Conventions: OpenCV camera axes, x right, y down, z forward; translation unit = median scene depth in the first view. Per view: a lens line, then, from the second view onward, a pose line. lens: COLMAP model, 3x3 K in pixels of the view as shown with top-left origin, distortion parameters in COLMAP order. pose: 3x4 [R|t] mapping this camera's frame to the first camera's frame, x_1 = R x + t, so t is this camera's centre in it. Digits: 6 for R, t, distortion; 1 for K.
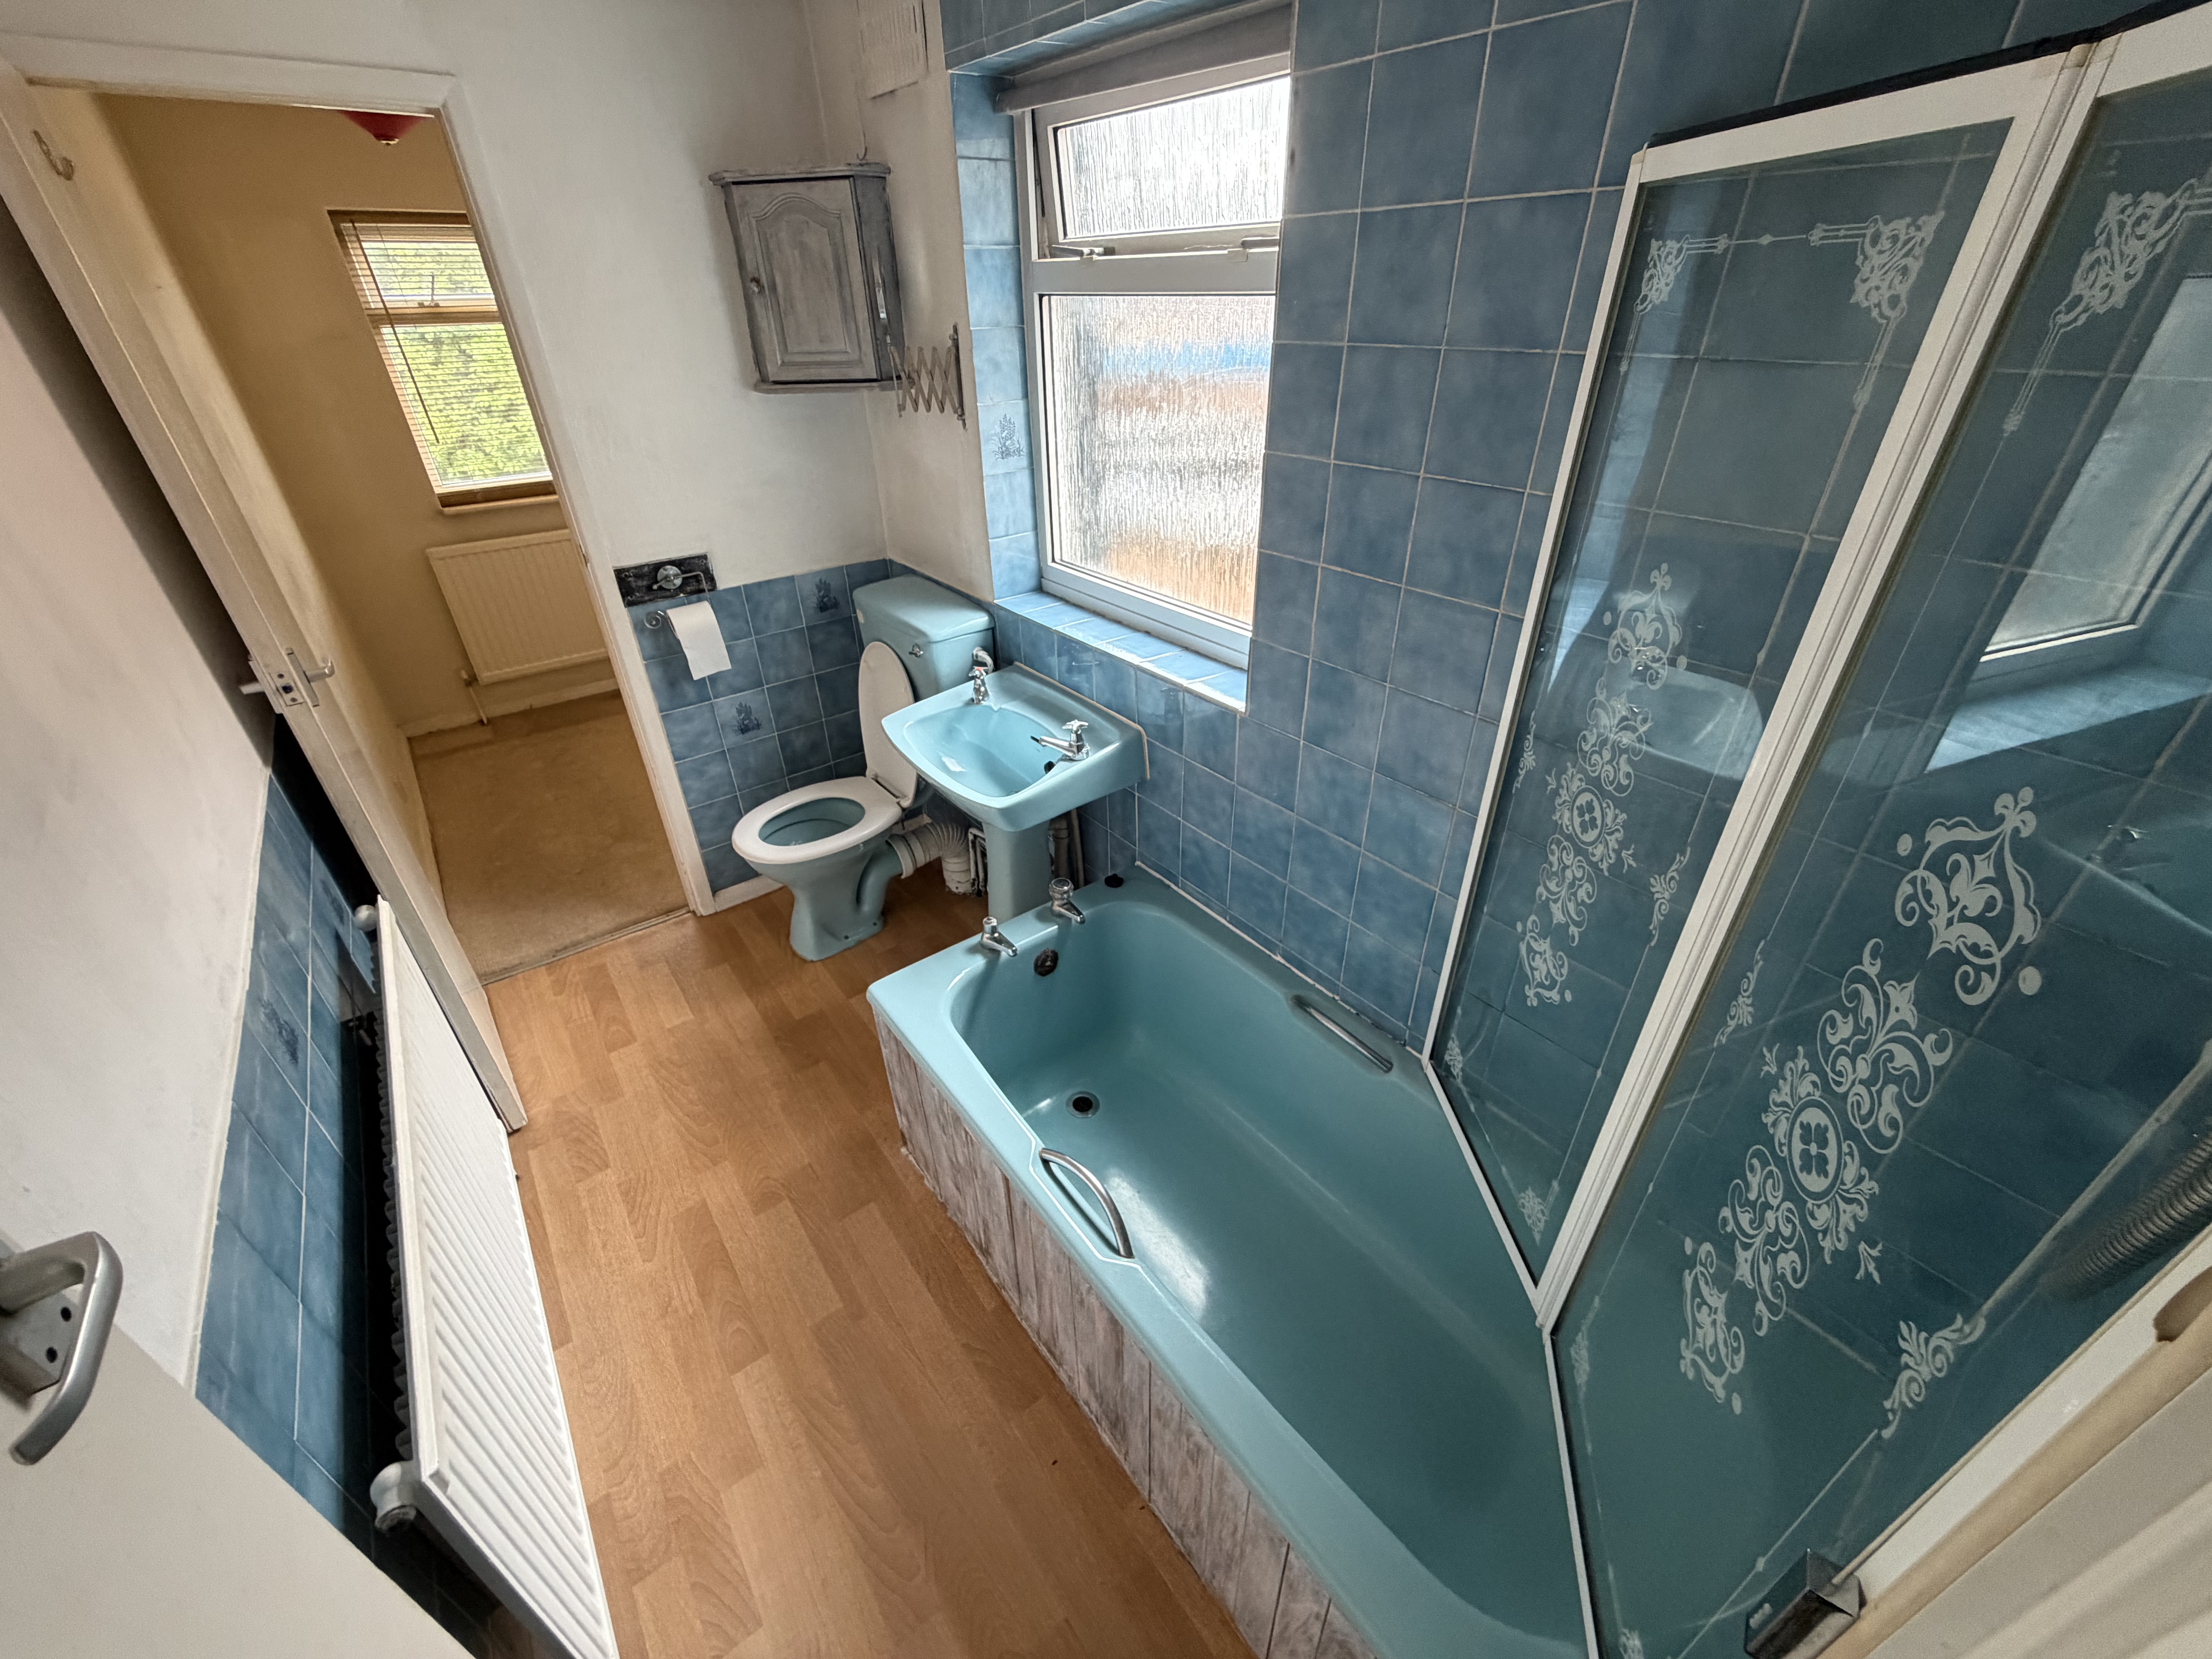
lens RADIAL K [[882.4, 0, 1104.0], [0, 882.4, 827.2], [0, 0, 1]] dist [0.001739, -0.000133]
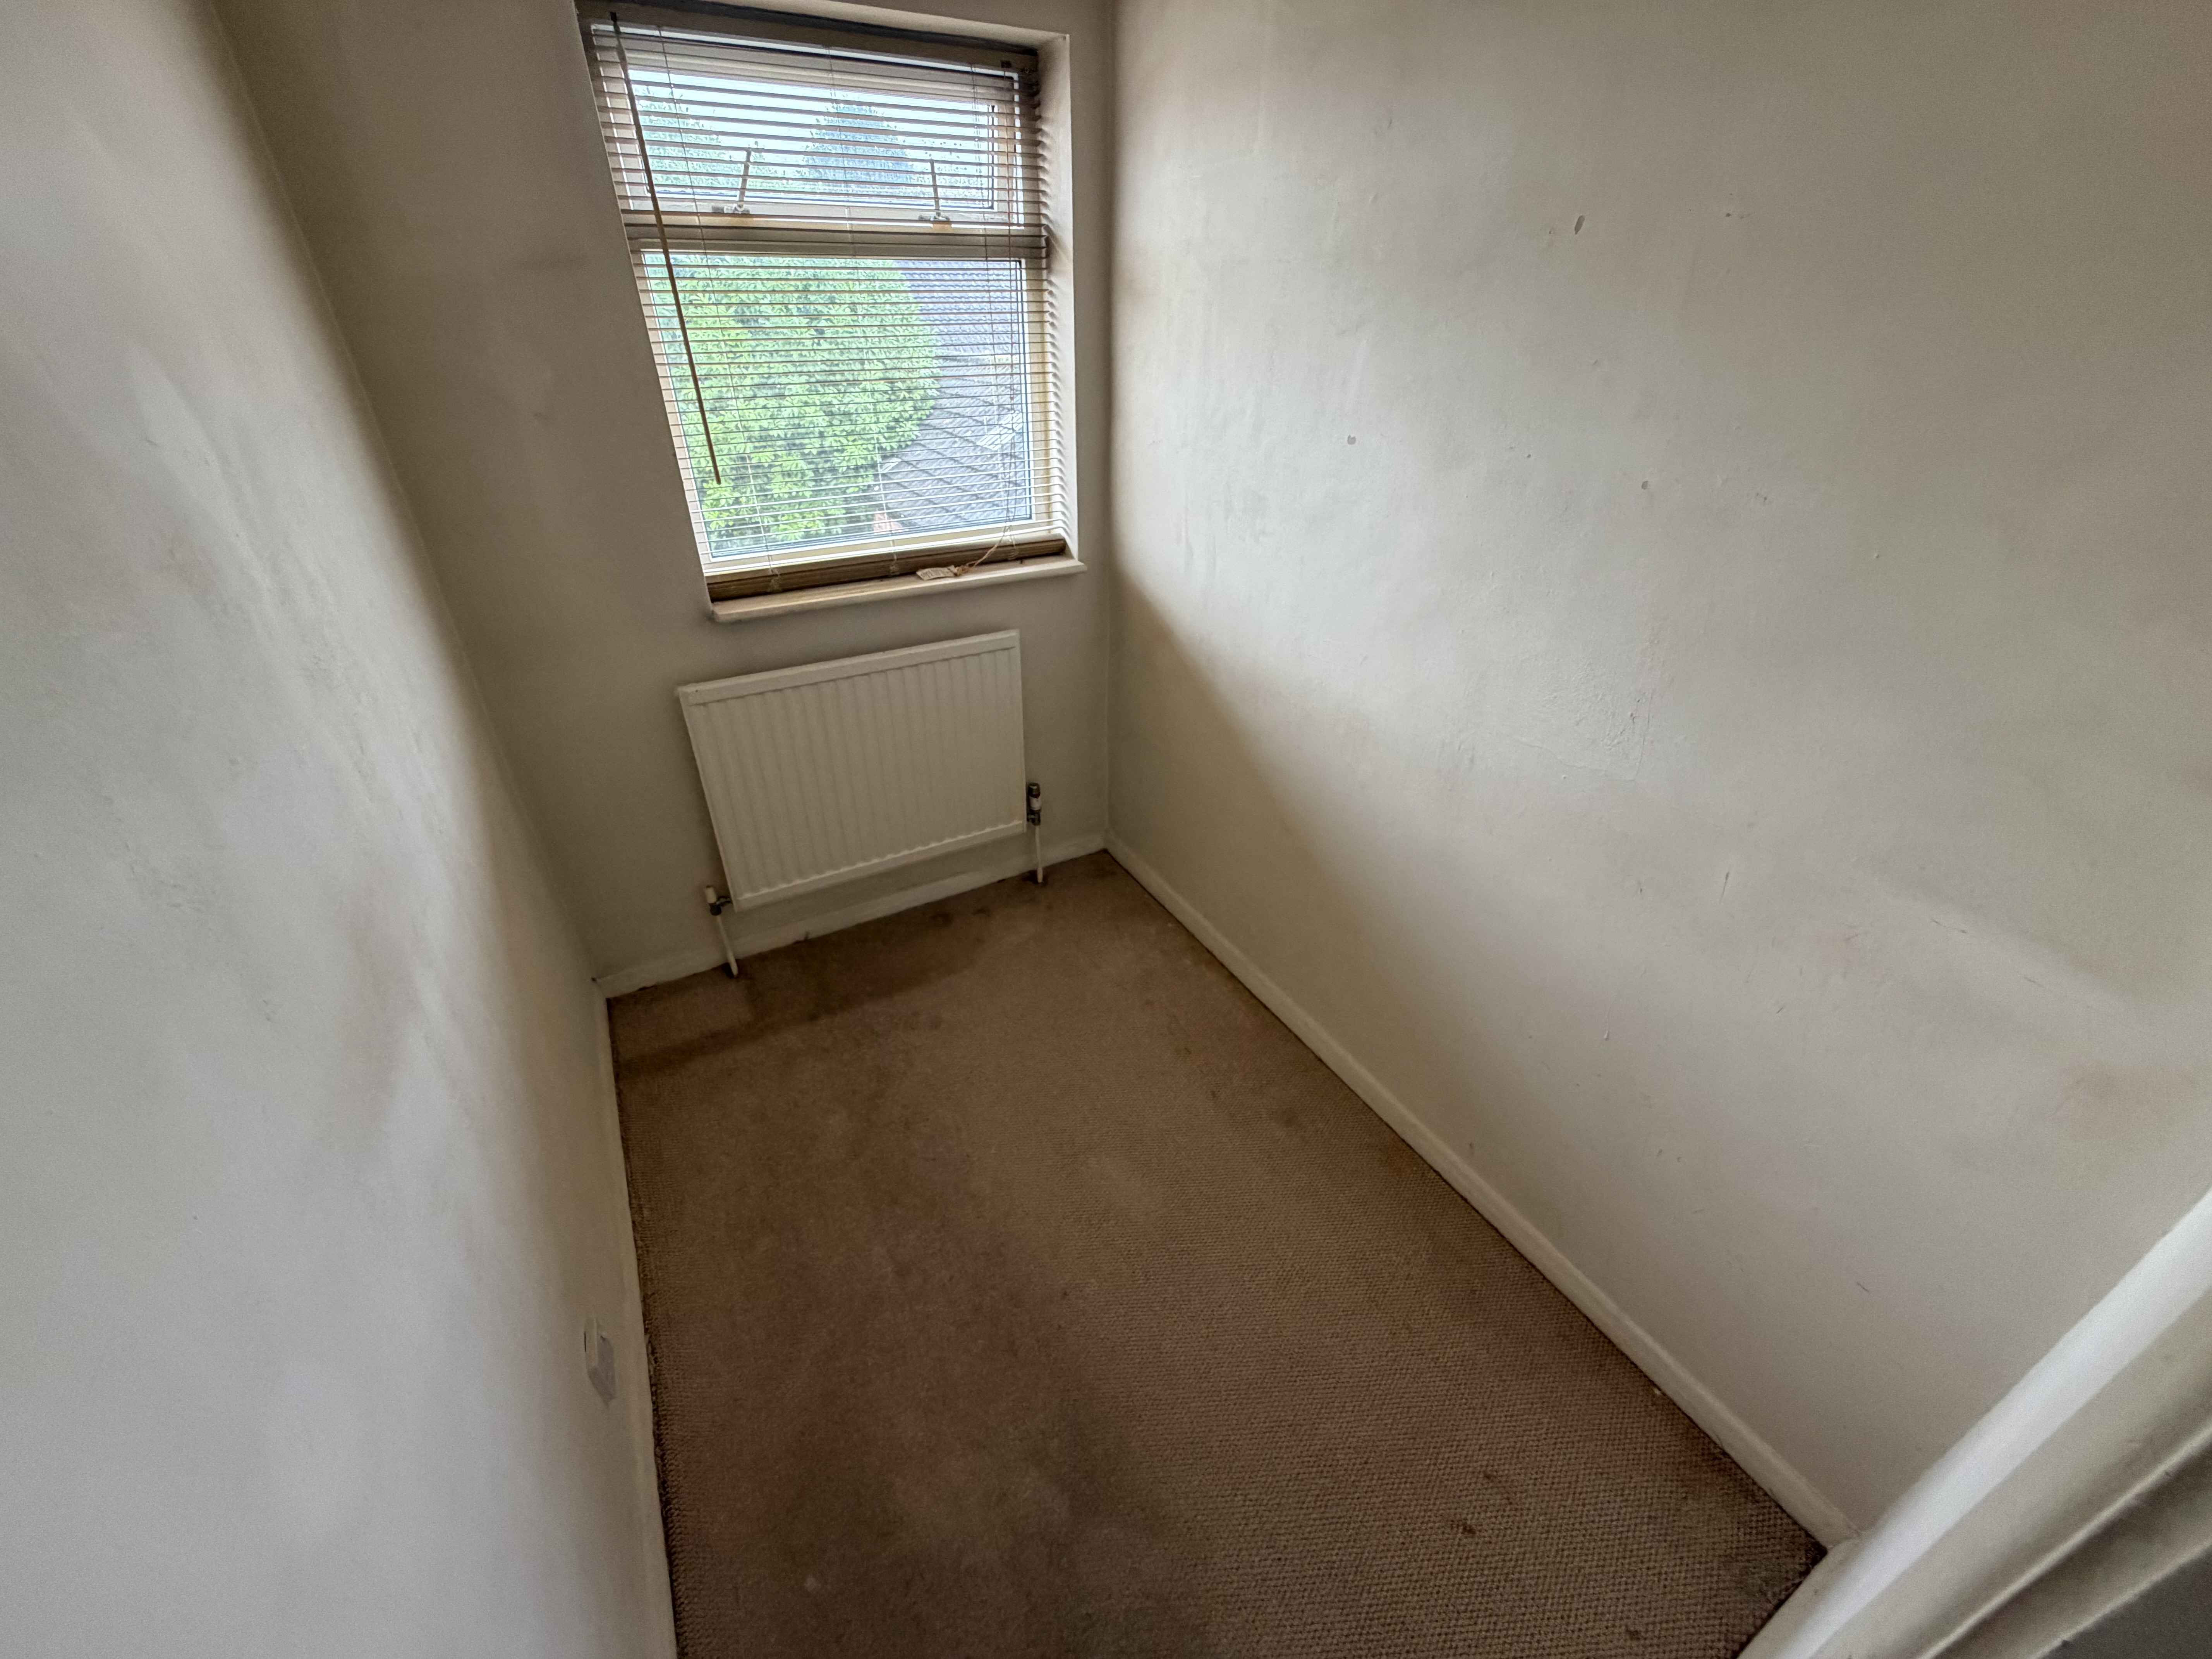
lens RADIAL K [[882.4, 0, 1108.4], [0, 882.4, 824.7], [0, 0, 1]] dist [0.001739, -0.000133]
pose [[0.989176, 0.096030, -0.110945, -0.445152], [-0.096104, 0.995360, 0.004700, -0.256857], [0.110881, 0.006013, 0.993815, 0.505526]]
